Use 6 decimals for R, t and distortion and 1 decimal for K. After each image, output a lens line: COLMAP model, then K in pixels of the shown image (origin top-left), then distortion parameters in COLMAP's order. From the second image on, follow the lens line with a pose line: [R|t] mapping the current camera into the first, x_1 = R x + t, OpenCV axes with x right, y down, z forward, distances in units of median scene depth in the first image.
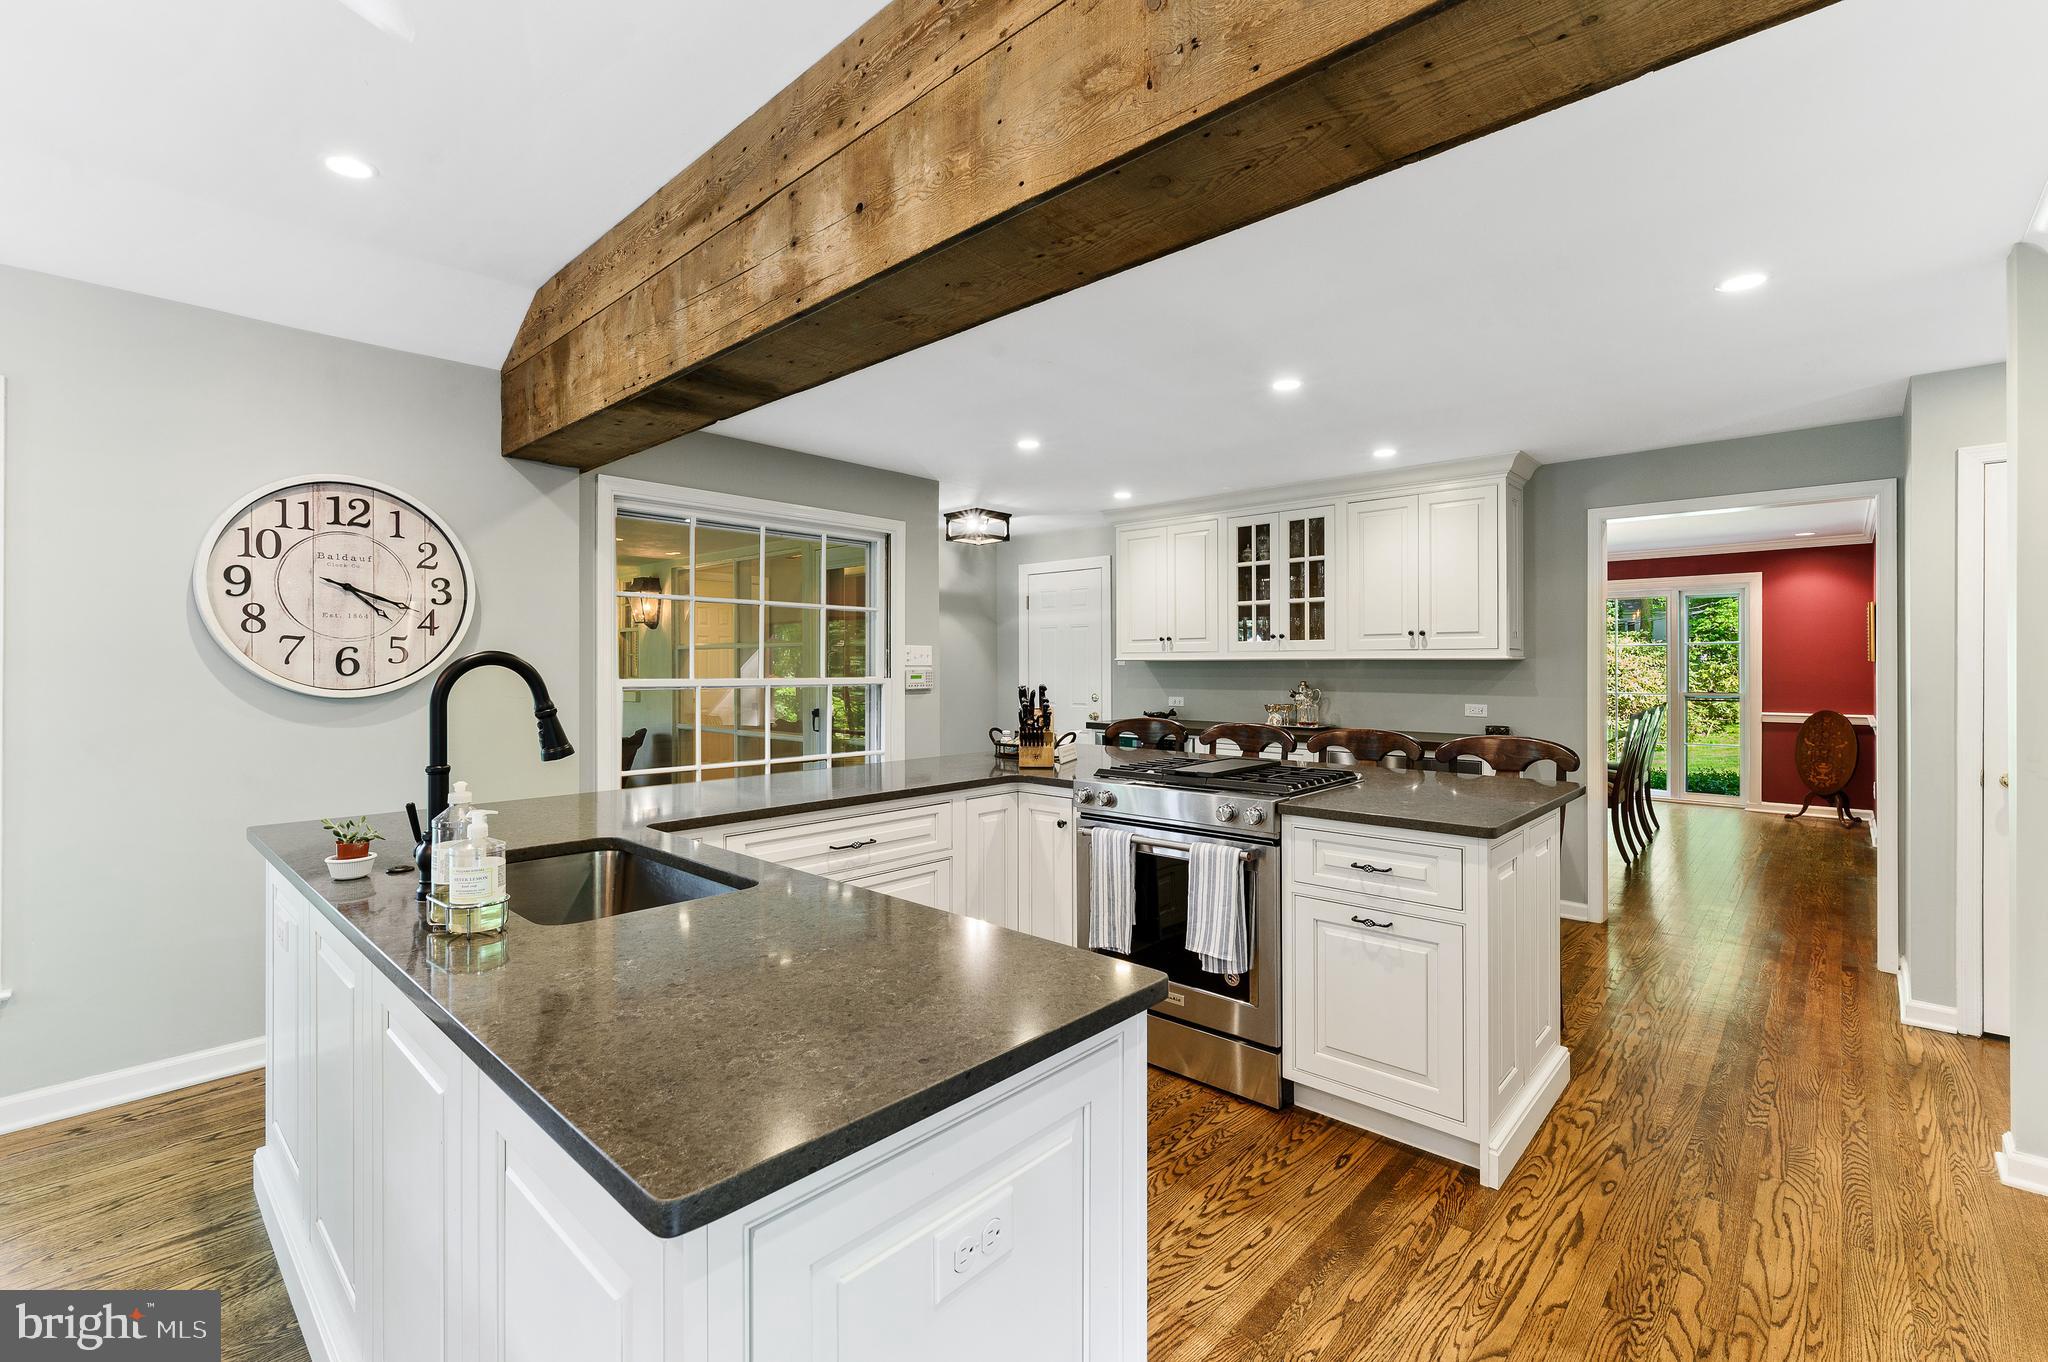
lens RADIAL K [[890.3, 0, 1021.3], [0, 890.3, 668.9], [0, 0, 1]] dist [0.001596, 0.000717]
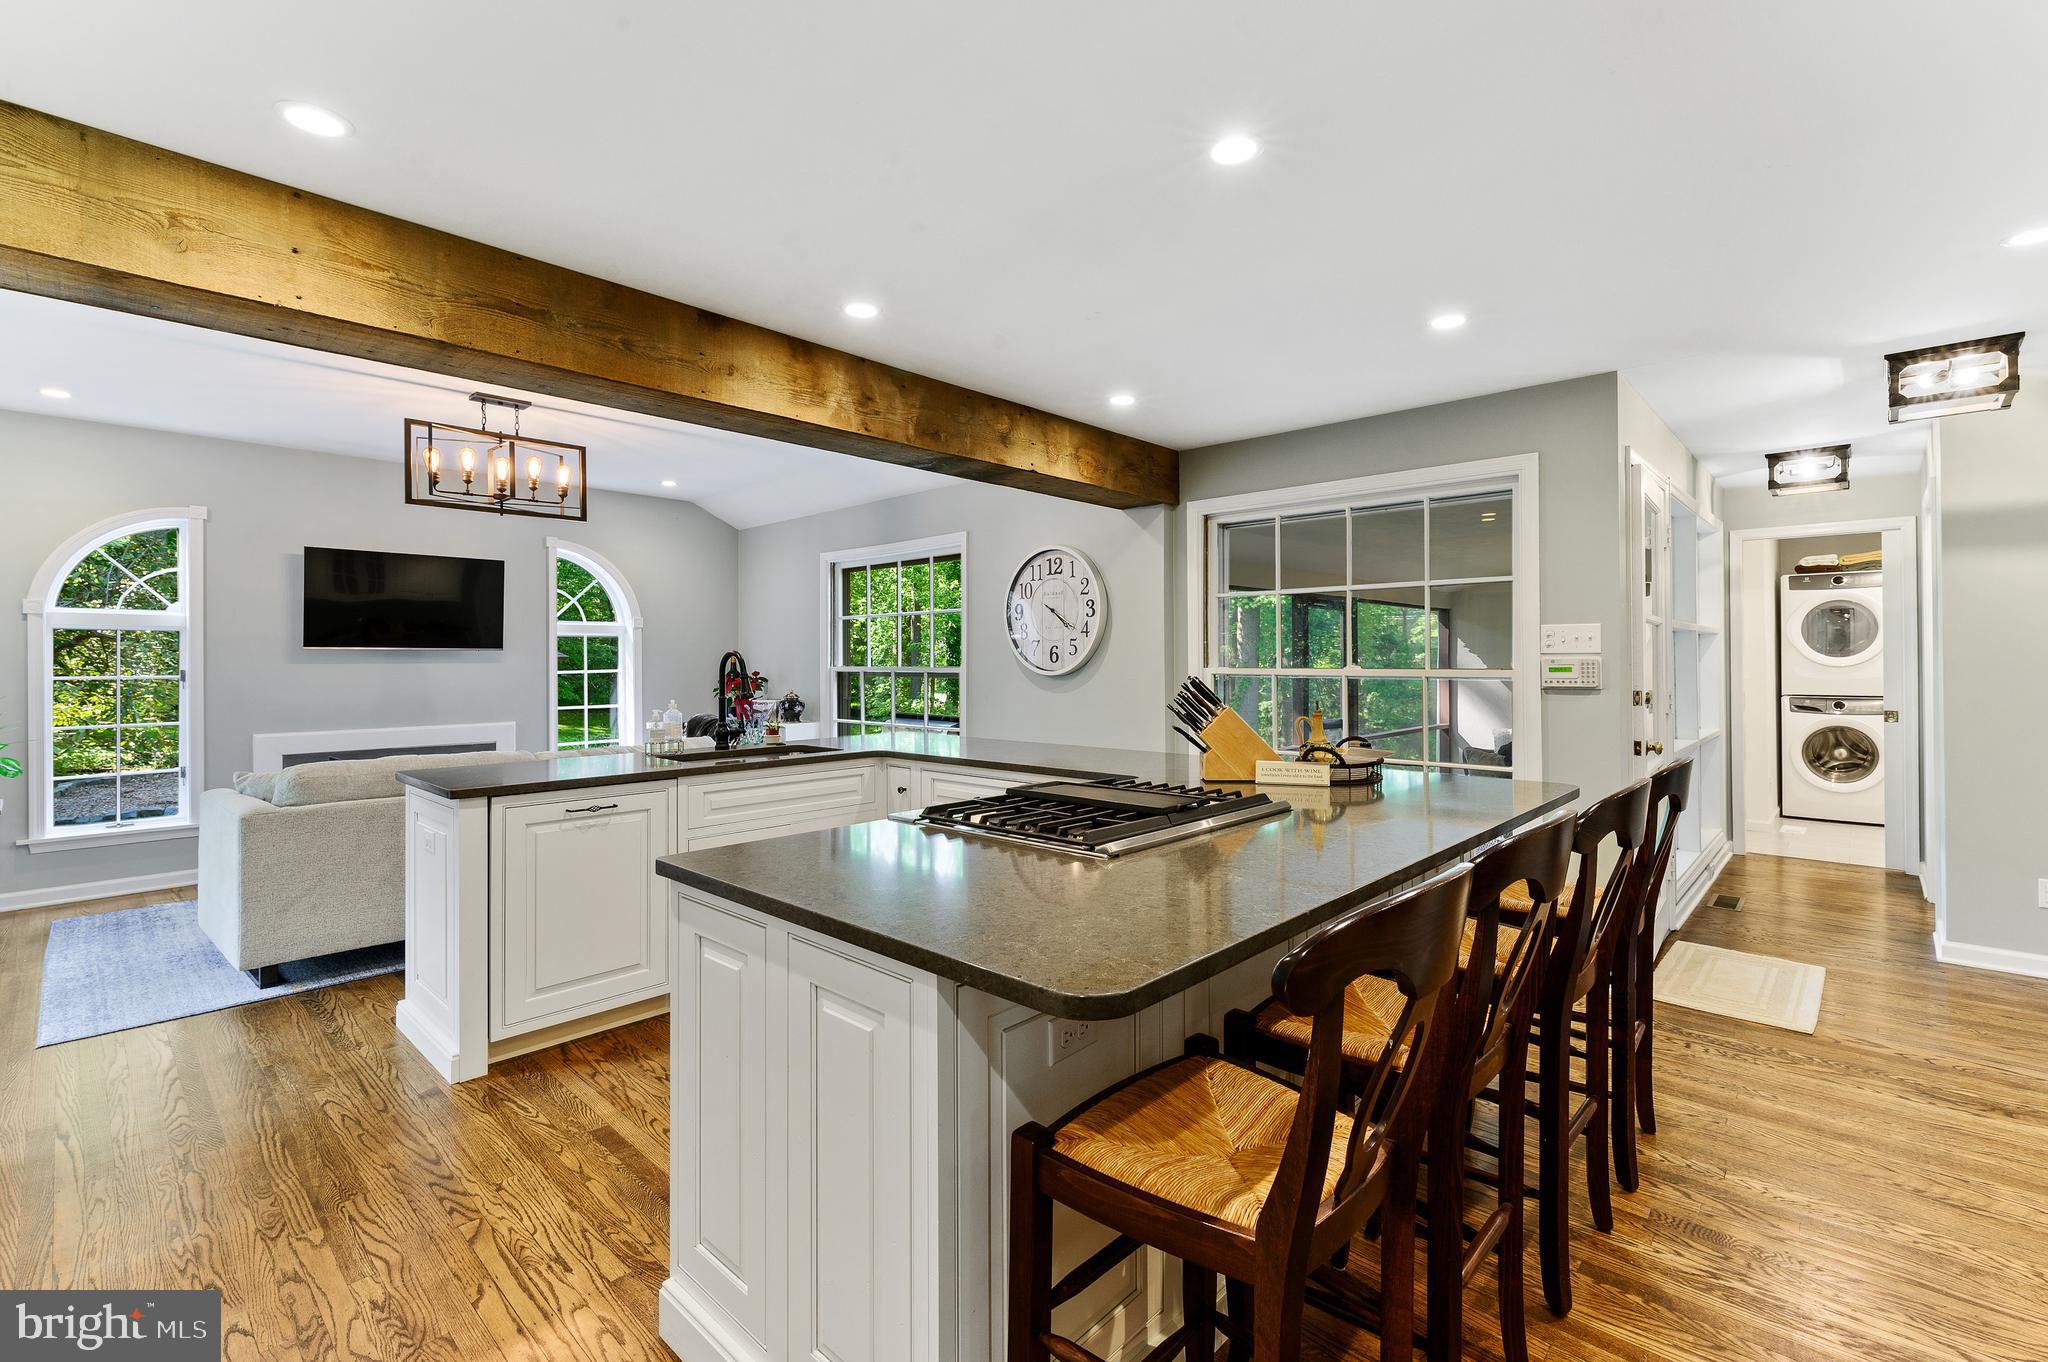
lens RADIAL K [[890.3, 0, 1036.1], [0, 890.3, 665.9], [0, 0, 1]] dist [0.001596, 0.000717]
pose [[0.001565, 0.007432, -0.999971, 1.545035], [0.000491, 0.999972, 0.007433, 0.002138], [0.999999, -0.000503, 0.001561, 1.573039]]
